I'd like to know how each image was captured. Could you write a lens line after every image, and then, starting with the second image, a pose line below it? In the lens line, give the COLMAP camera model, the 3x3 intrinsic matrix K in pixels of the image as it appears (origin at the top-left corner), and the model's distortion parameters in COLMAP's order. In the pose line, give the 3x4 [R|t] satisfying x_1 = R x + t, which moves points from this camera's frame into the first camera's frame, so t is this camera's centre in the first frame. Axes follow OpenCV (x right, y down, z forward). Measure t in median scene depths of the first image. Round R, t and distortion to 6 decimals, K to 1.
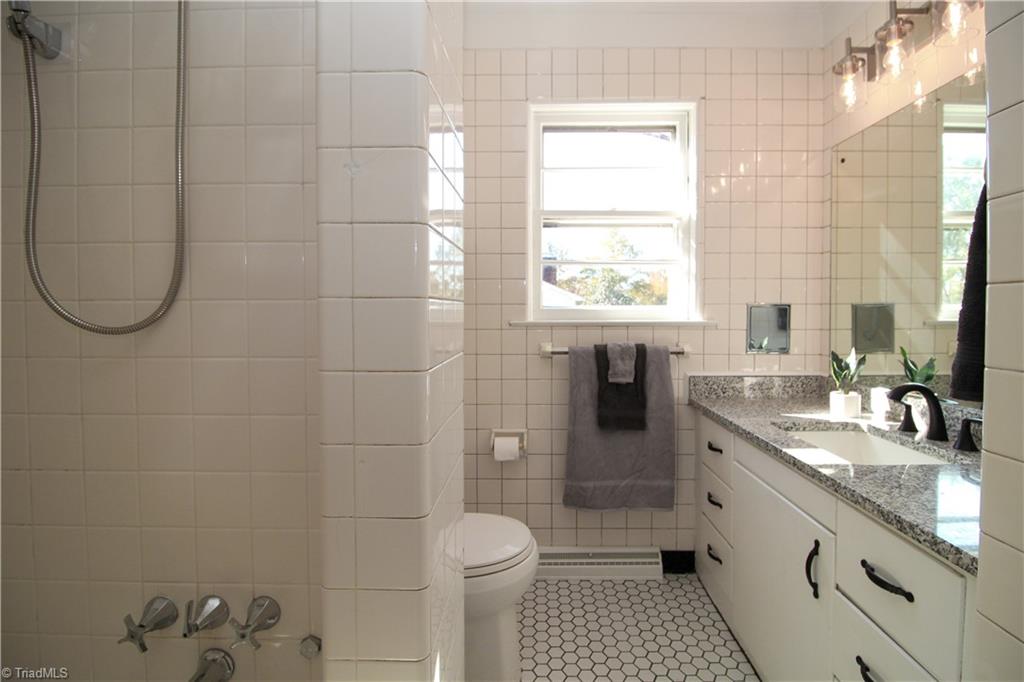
lens RADIAL K [[484.4, 0, 511.5], [0, 484.4, 342.9], [0, 0, 1]] dist [0.001439, -0.012709]
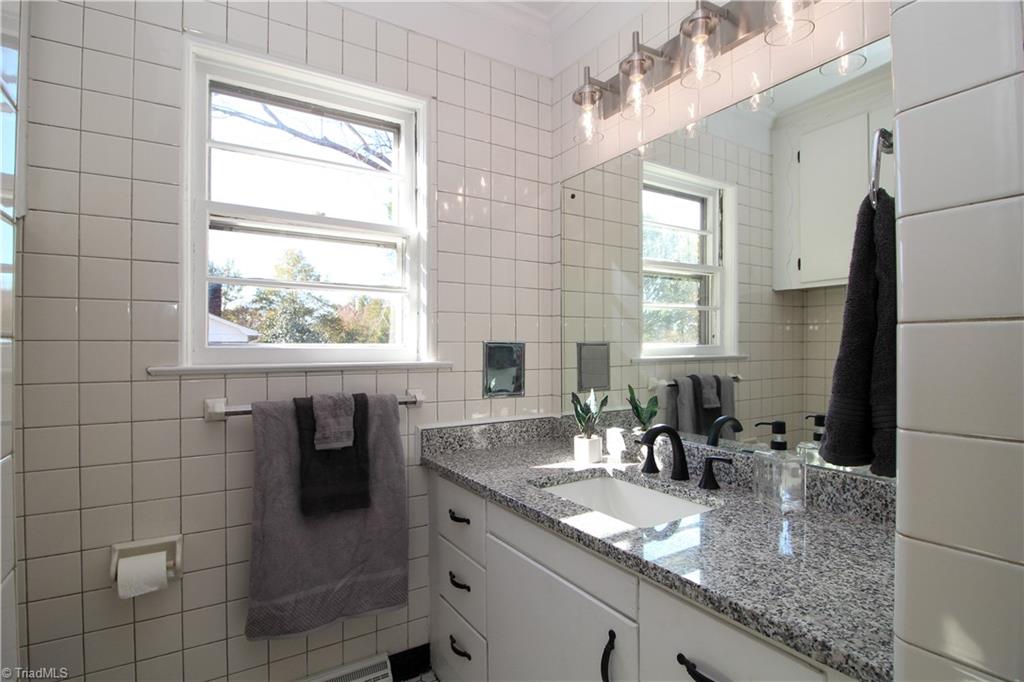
lens RADIAL K [[484.4, 0, 511.5], [0, 484.4, 342.9], [0, 0, 1]] dist [0.001439, -0.012709]
pose [[0.803851, 0.001471, 0.594829, 0.003592], [0.041942, 0.997368, -0.059146, -0.024674], [-0.593351, 0.072493, 0.801673, 0.261825]]
